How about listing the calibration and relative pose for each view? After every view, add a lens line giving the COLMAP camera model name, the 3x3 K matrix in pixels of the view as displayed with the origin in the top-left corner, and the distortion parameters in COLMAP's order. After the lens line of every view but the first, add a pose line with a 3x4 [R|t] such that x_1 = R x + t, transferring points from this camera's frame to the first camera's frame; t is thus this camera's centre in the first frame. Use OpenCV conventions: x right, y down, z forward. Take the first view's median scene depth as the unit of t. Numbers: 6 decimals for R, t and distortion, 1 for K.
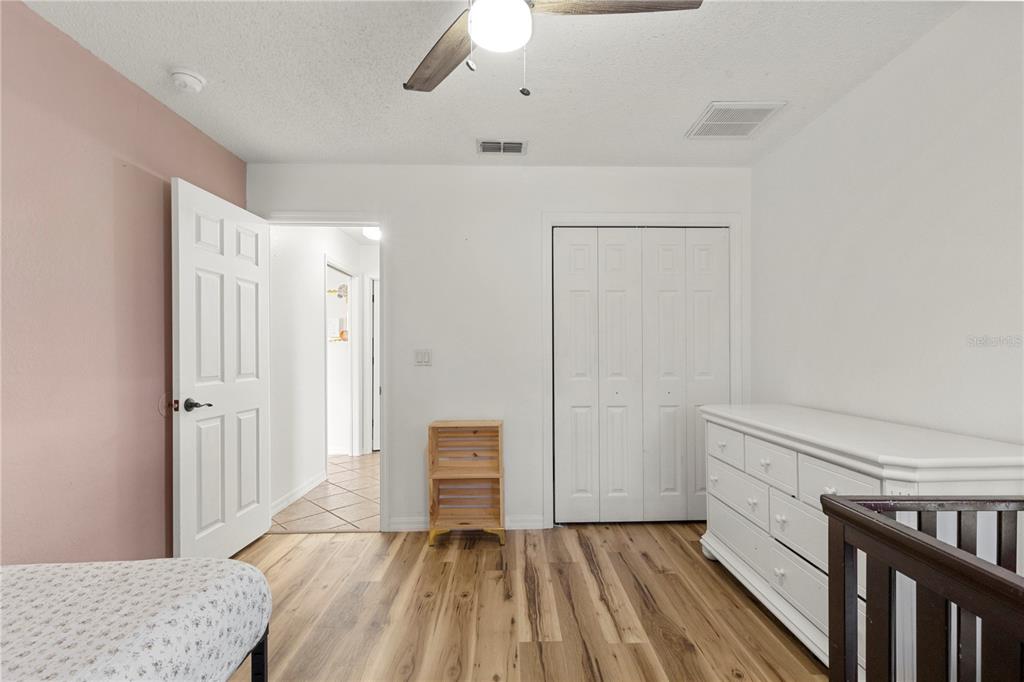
lens RADIAL K [[459.2, 0, 519.9], [0, 459.2, 348.2], [0, 0, 1]] dist [0.010885, -0.000553]
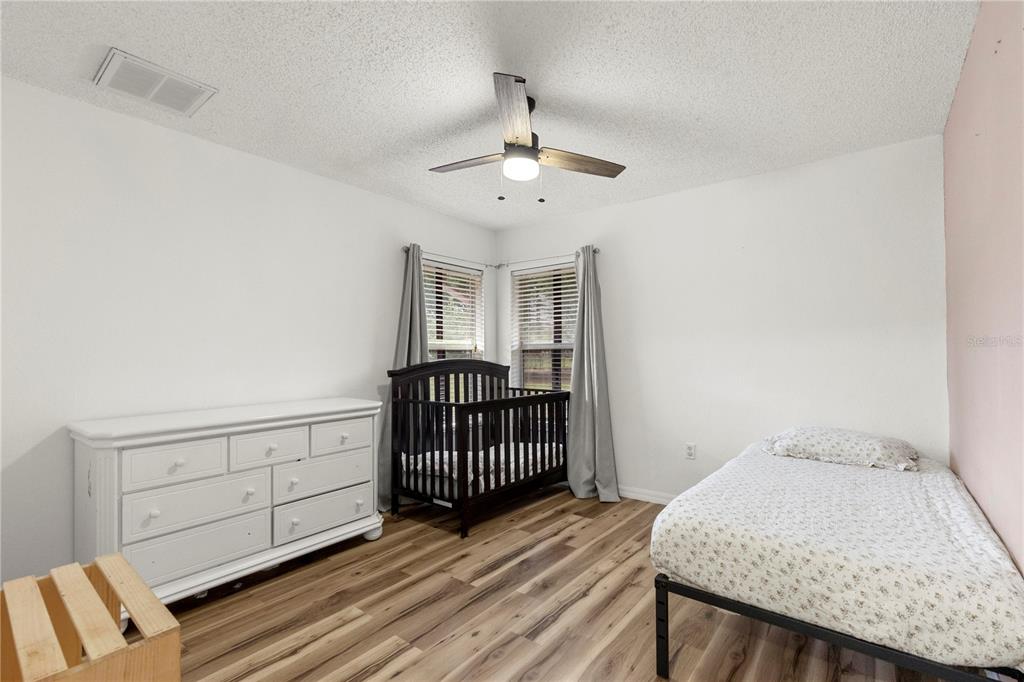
lens RADIAL K [[459.2, 0, 517.4], [0, 459.2, 343.9], [0, 0, 1]] dist [0.010885, -0.000553]
pose [[-0.758177, 0.018333, 0.651791, -0.788379], [0.005804, 0.999755, -0.021369, 0.008022], [-0.652023, -0.012419, -0.758098, 1.591882]]
